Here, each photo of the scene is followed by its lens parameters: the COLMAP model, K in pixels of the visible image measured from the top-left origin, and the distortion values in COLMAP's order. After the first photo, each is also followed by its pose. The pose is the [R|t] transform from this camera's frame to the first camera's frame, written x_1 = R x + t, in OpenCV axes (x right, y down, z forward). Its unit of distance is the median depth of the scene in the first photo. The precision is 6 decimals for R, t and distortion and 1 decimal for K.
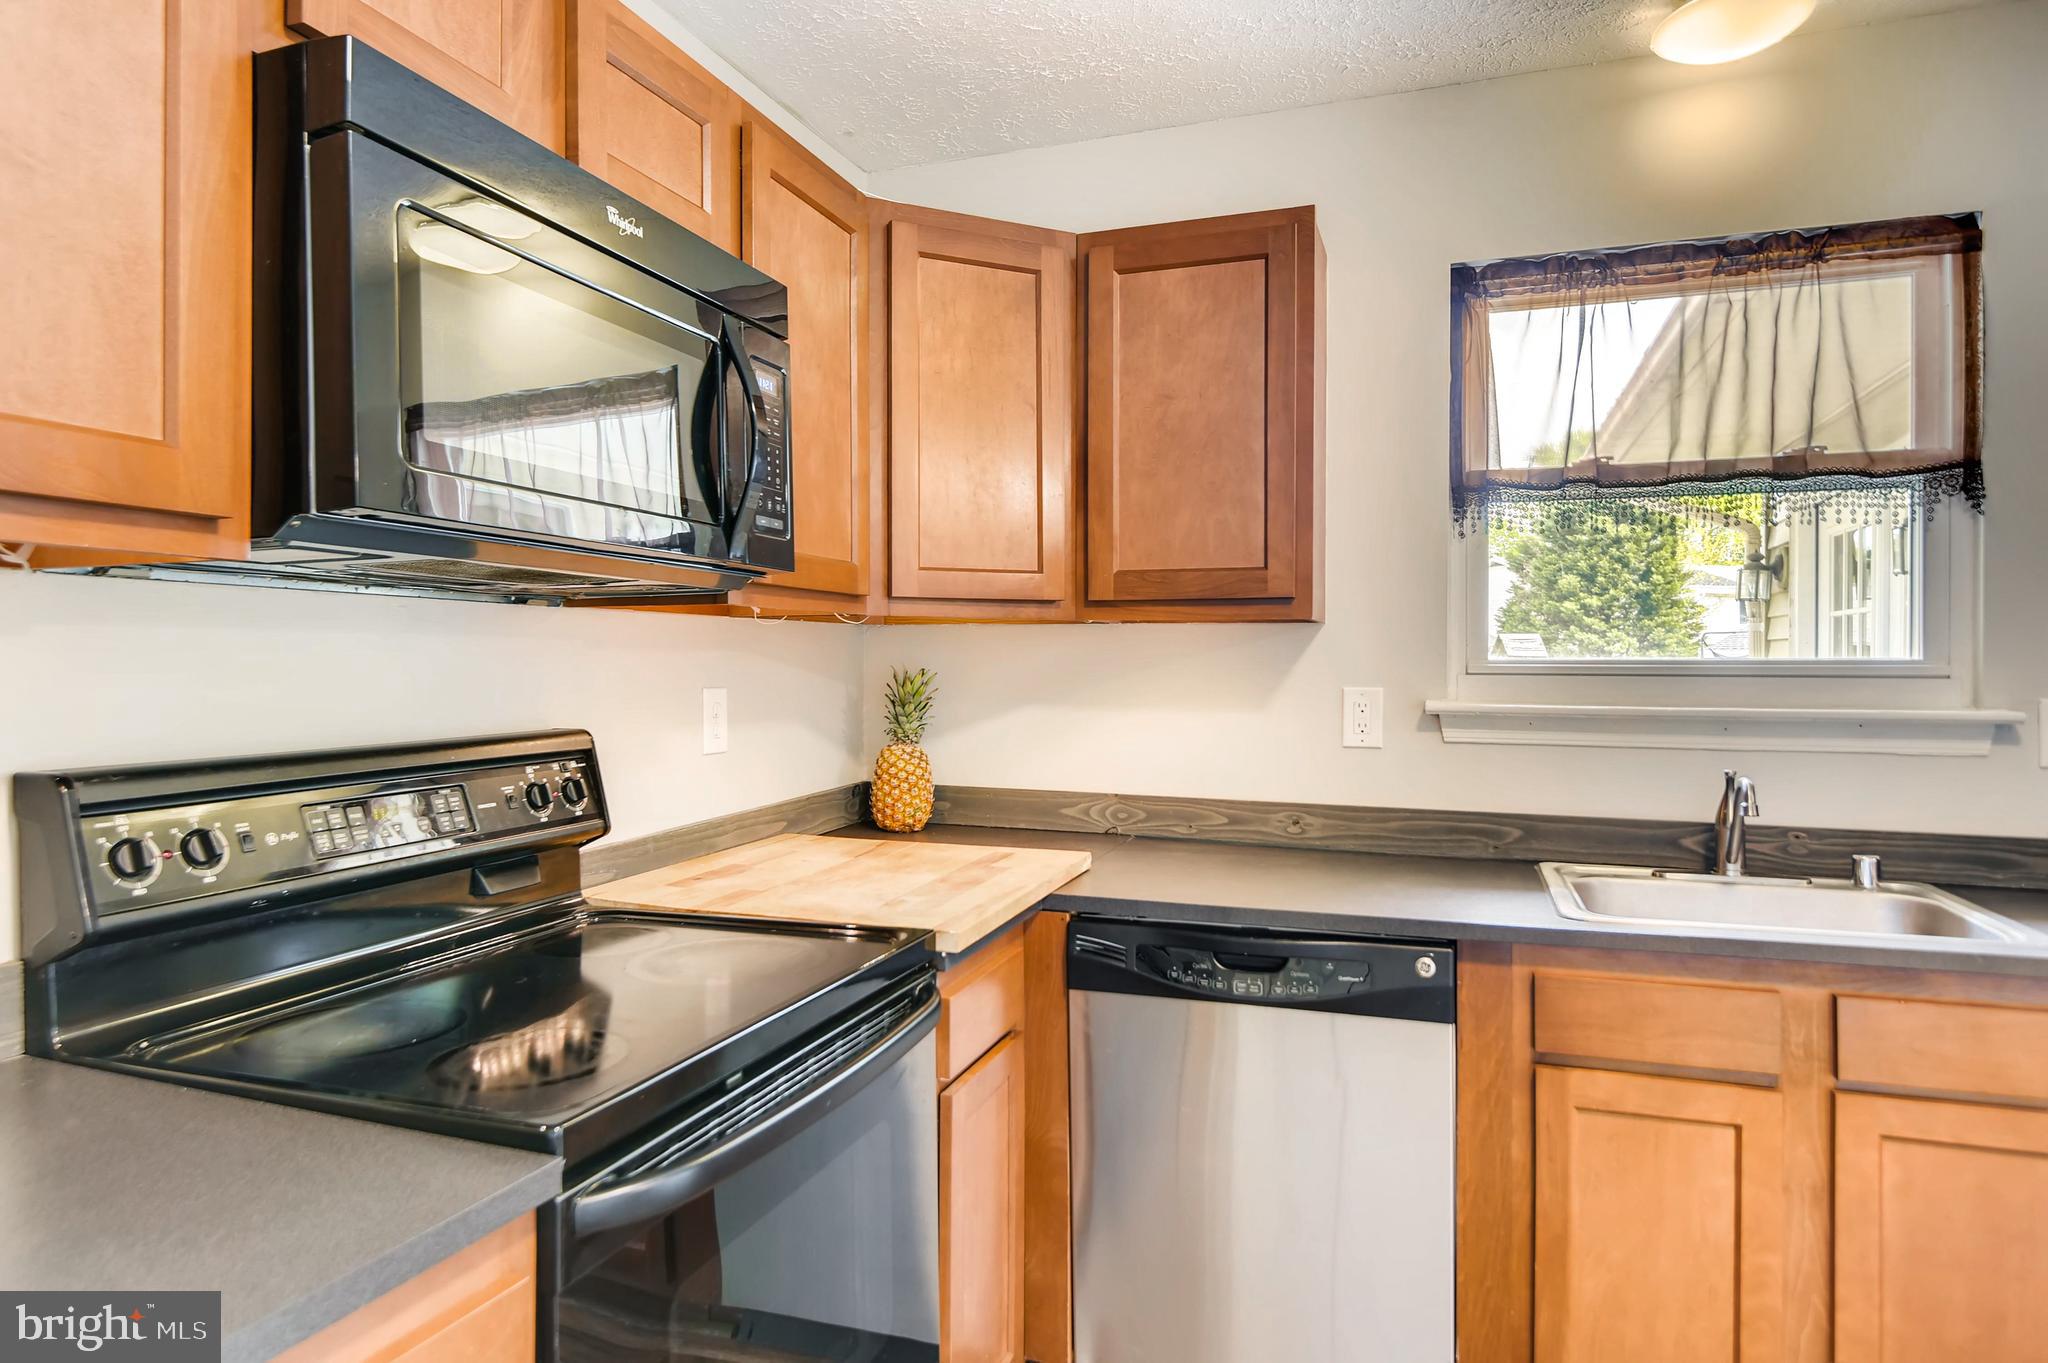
lens RADIAL K [[1230.4, 0, 1005.6], [0, 1230.4, 662.3], [0, 0, 1]] dist [0.010442, -0.013080]
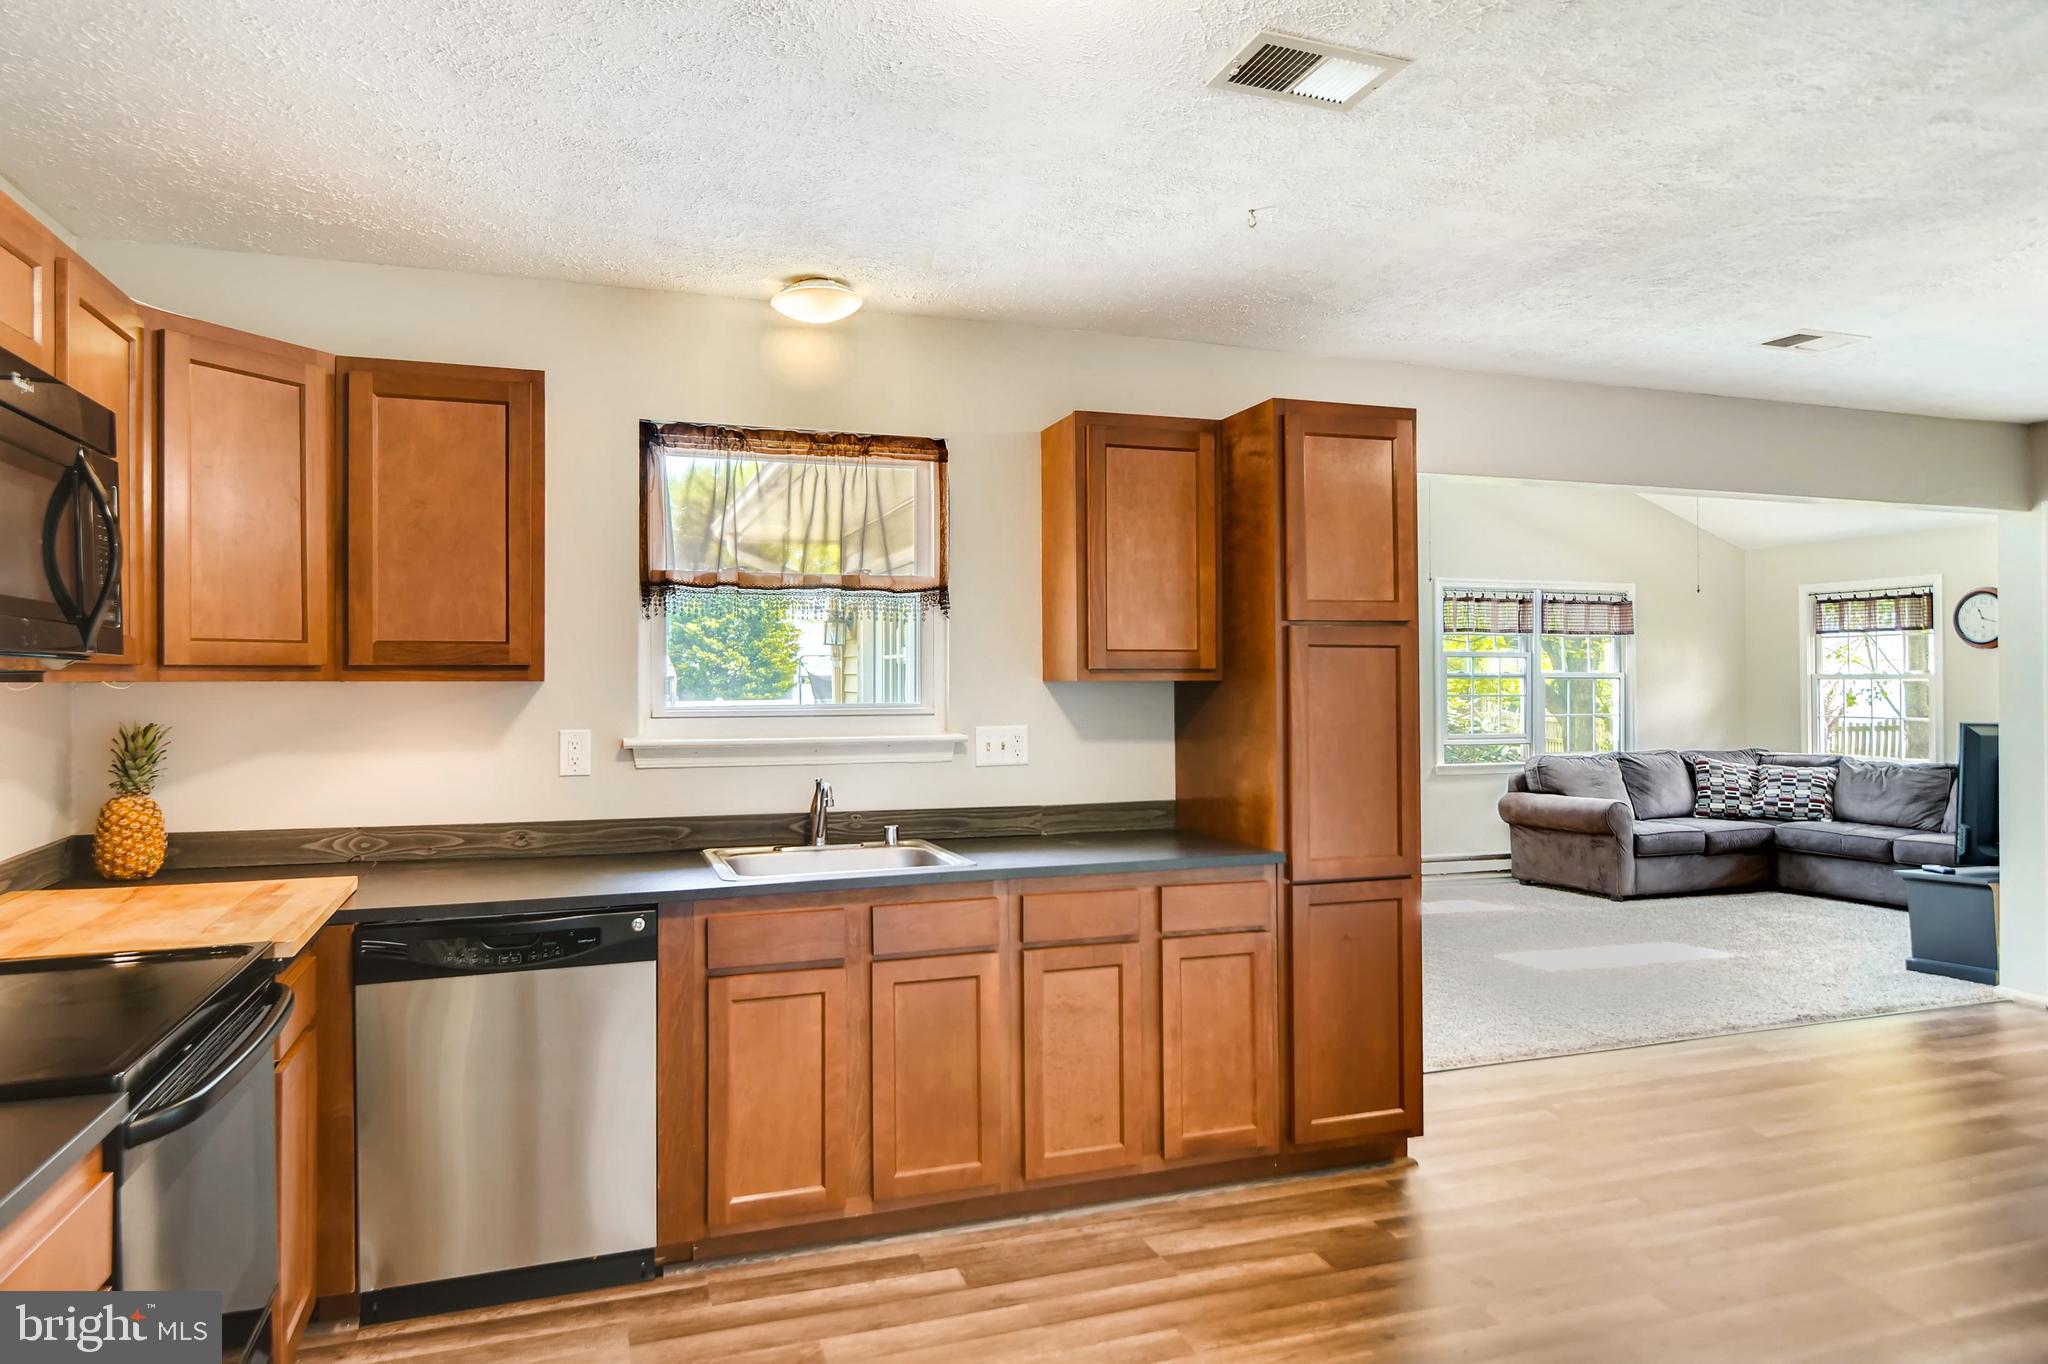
lens RADIAL K [[1230.4, 0, 1005.6], [0, 1230.4, 662.8], [0, 0, 1]] dist [0.010442, -0.013080]
pose [[0.777305, 0.002187, 0.629121, -0.201437], [0.005190, 0.999938, -0.009889, -0.040152], [-0.629103, 0.010952, 0.777245, -0.349164]]
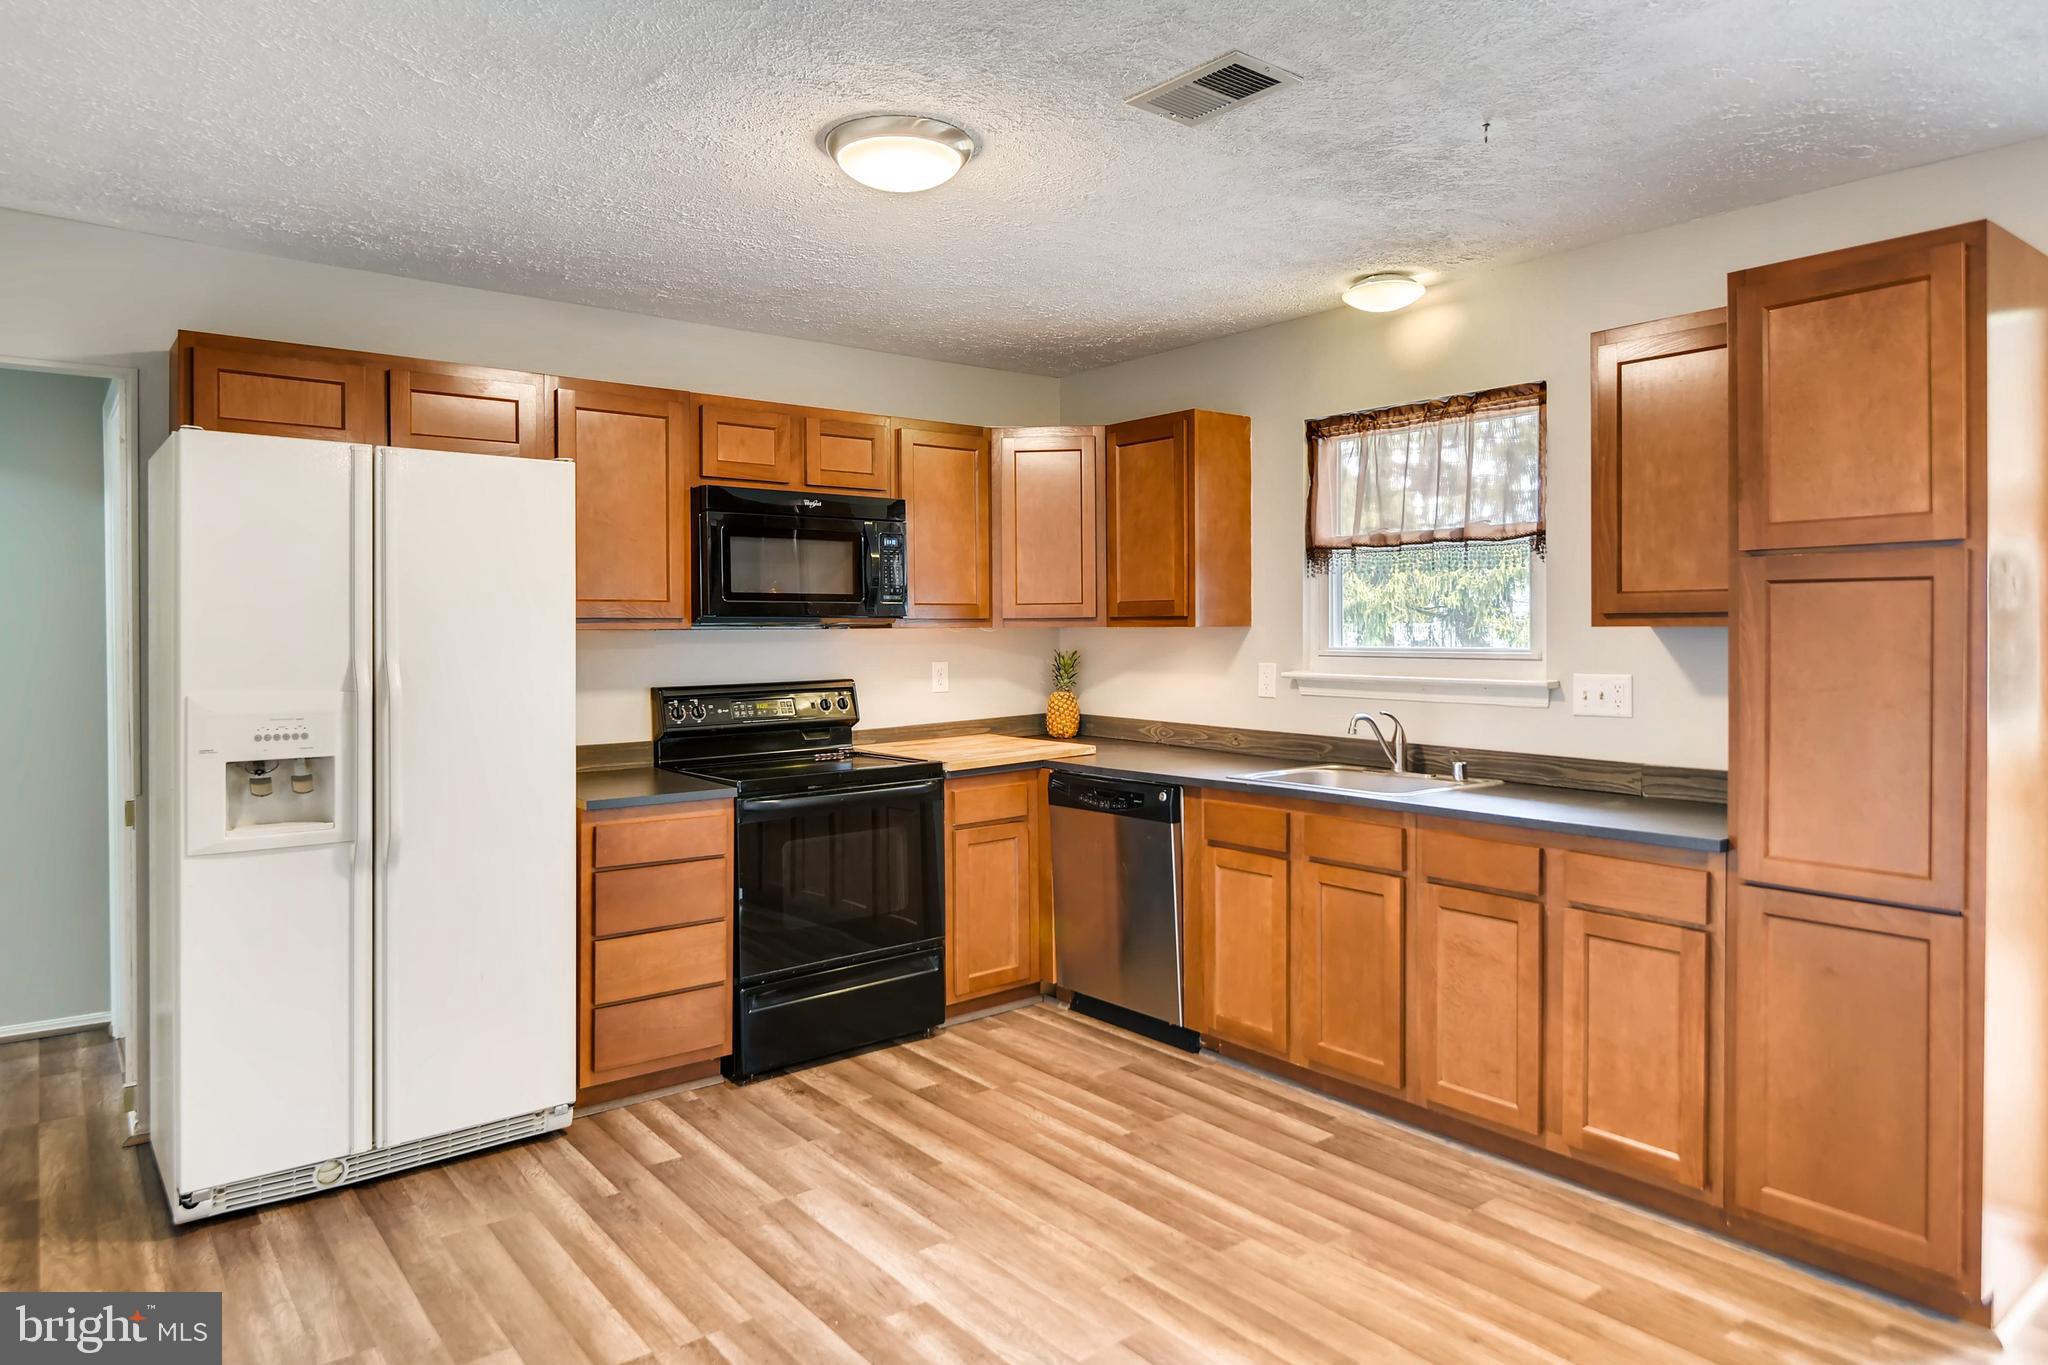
lens RADIAL K [[1252.5, 0, 1015.9], [0, 1252.5, 633.1], [0, 0, 1]] dist [0.001338, -0.002316]
pose [[0.852575, -0.005625, -0.522575, 1.028534], [0.009413, 0.999945, 0.004594, -0.037936], [0.522520, -0.008836, 0.852581, -0.793455]]
